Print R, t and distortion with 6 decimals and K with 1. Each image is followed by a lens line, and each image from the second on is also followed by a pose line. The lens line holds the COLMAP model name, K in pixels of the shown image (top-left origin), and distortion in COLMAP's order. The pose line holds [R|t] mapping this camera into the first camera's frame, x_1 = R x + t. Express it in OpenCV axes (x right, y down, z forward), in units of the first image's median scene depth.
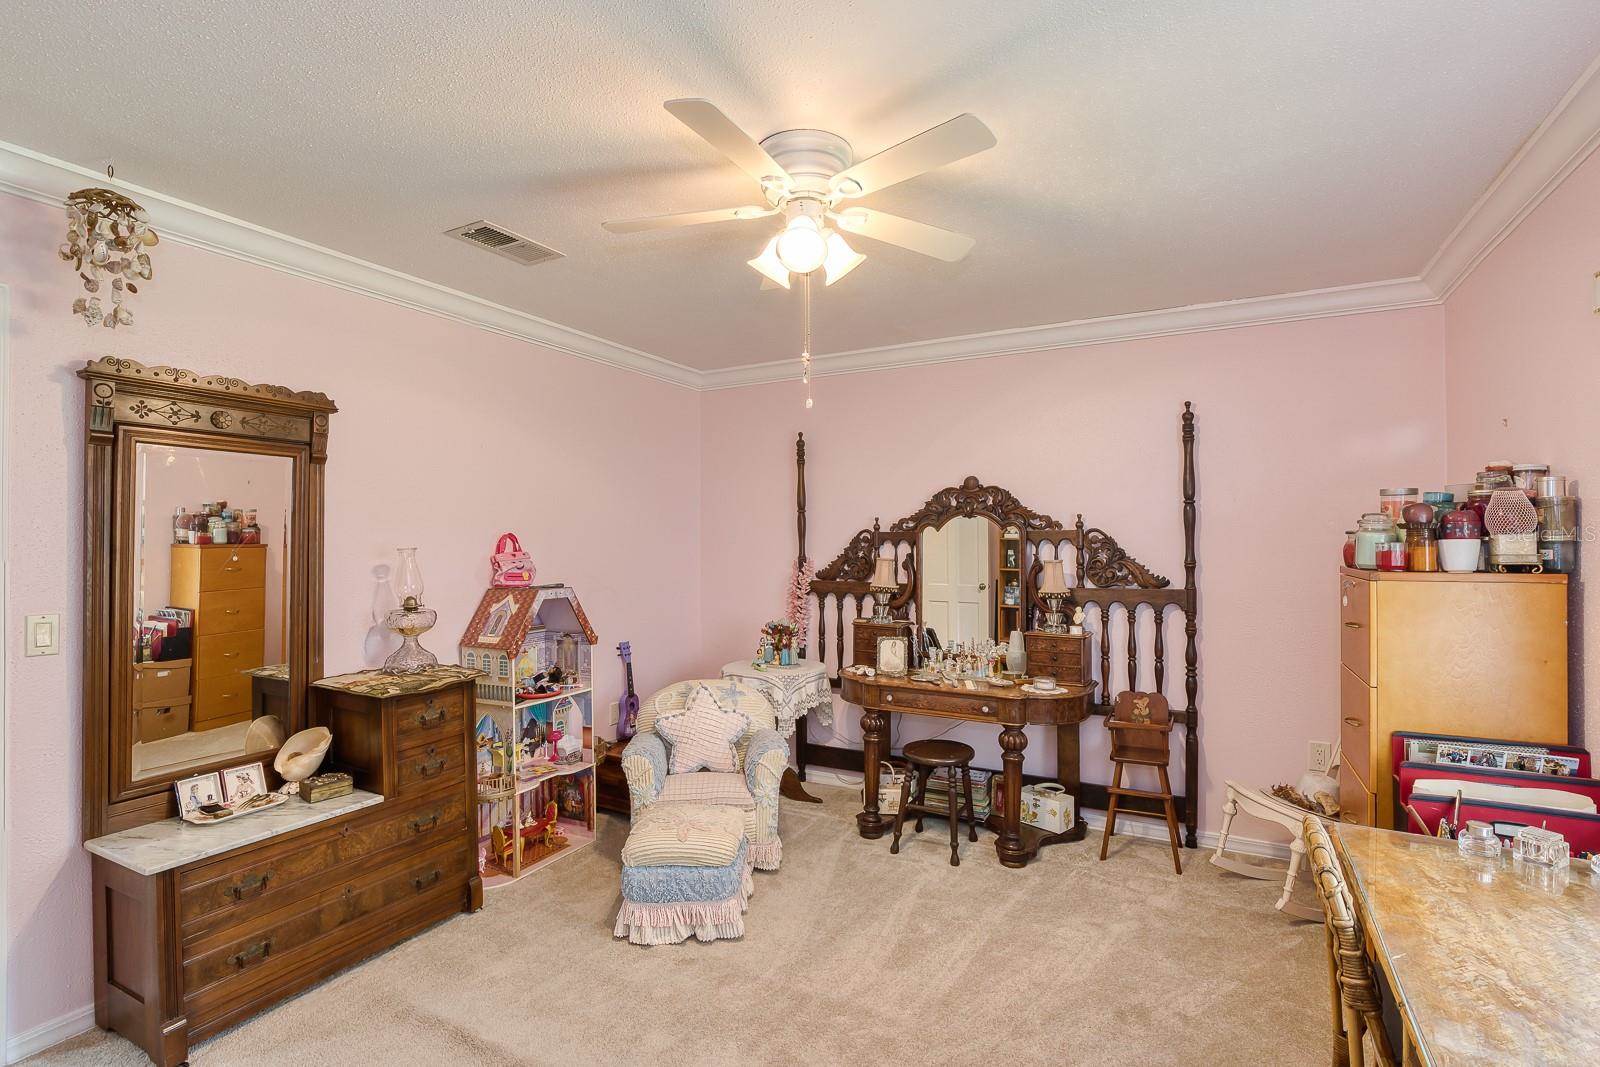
lens RADIAL K [[743.7, 0, 806.1], [0, 743.7, 537.1], [0, 0, 1]] dist [-0.016778, 0.000049]
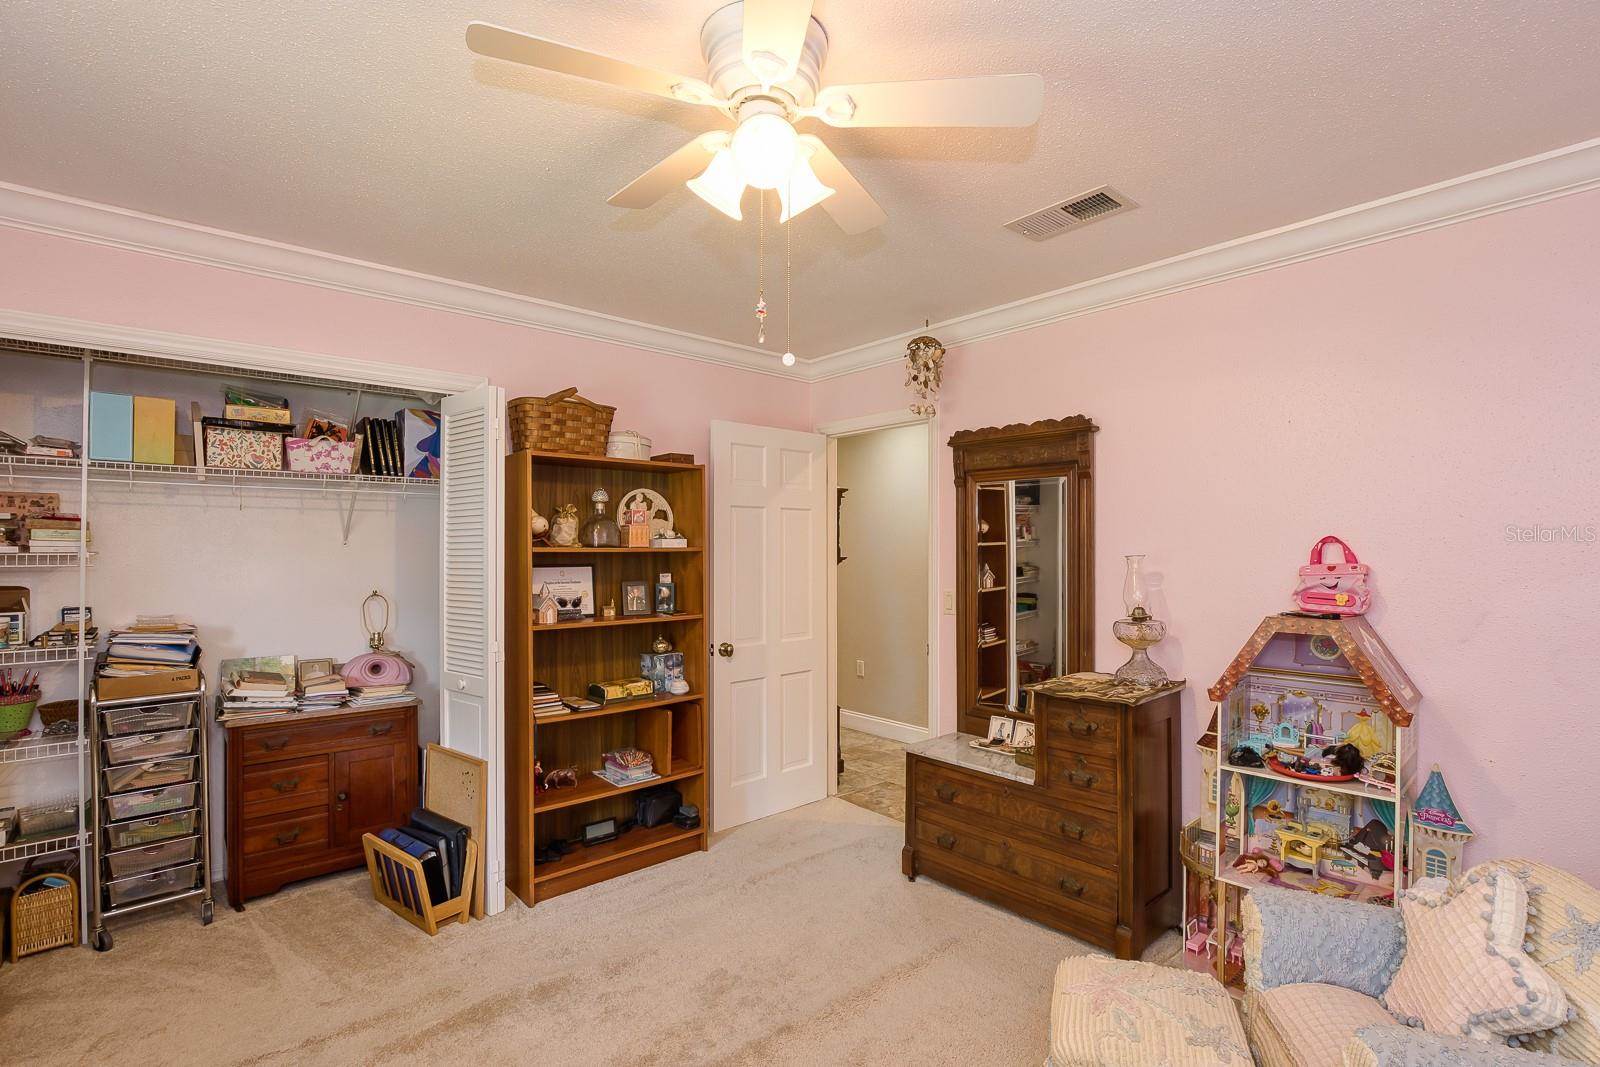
lens RADIAL K [[743.7, 0, 806.1], [0, 743.7, 537.1], [0, 0, 1]] dist [-0.016778, 0.000049]
pose [[-0.341008, -0.009996, -0.940007, 0.663777], [0.006913, 0.999890, -0.013140, 0.001913], [0.940035, -0.010979, -0.340901, 1.217240]]
